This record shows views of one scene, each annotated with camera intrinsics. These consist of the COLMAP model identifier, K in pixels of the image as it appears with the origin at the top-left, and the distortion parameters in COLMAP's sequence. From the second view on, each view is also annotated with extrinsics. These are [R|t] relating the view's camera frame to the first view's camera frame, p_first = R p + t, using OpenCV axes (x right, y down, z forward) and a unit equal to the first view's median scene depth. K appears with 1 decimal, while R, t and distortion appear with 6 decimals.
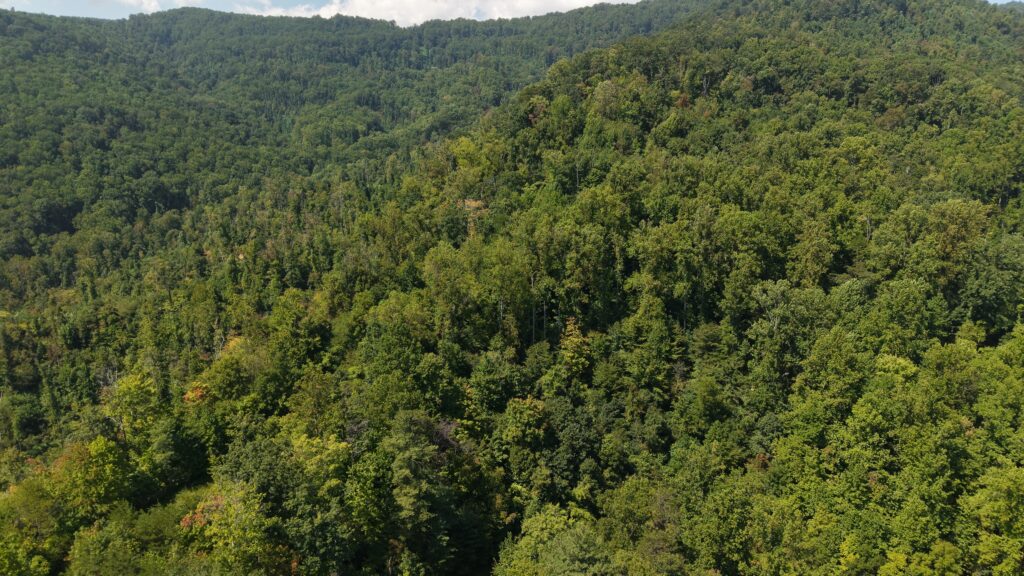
lens RADIAL K [[681.3, 0, 509.8], [0, 681.3, 291.2], [0, 0, 1]] dist [0.048517, -0.054797]
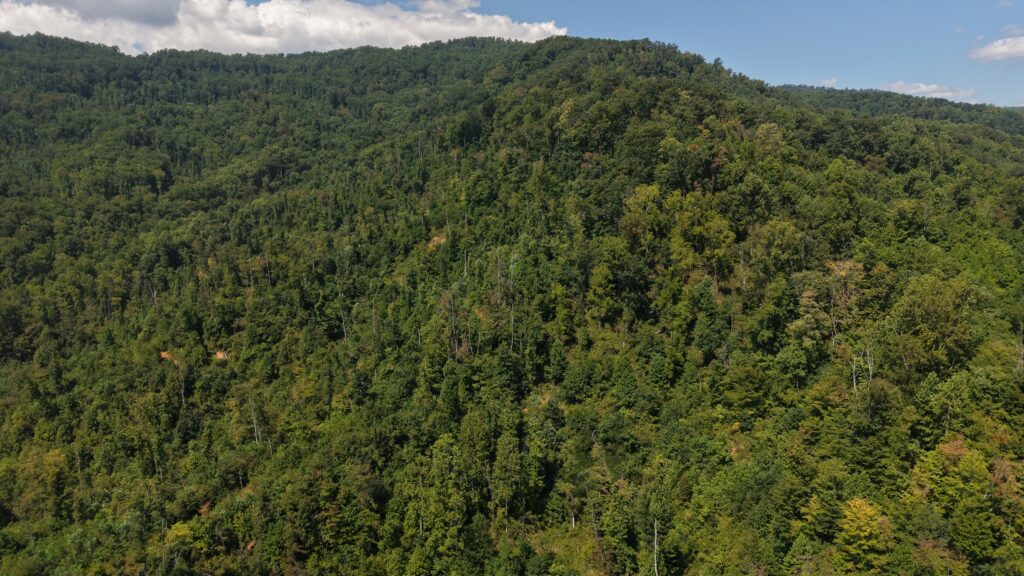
lens RADIAL K [[688.1, 0, 506.9], [0, 688.1, 288.8], [0, 0, 1]] dist [0.013232, -0.009536]
pose [[0.902955, -0.069128, 0.424139, -0.193318], [0.098141, 0.994066, -0.046916, -0.025719], [-0.418379, 0.083988, 0.904381, 0.109816]]
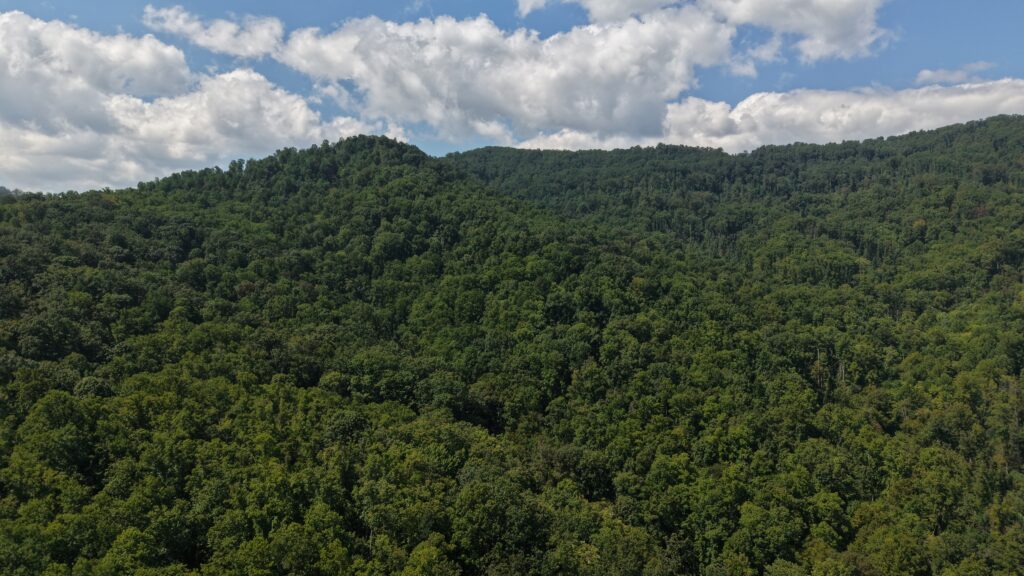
lens RADIAL K [[683.8, 0, 511.9], [0, 683.8, 290.6], [0, 0, 1]] dist [0.039889, -0.047842]
pose [[0.978121, 0.003053, -0.208014, -0.409202], [-0.045175, 0.979149, -0.198055, -0.043477], [0.203072, 0.203118, 0.957865, 0.217635]]
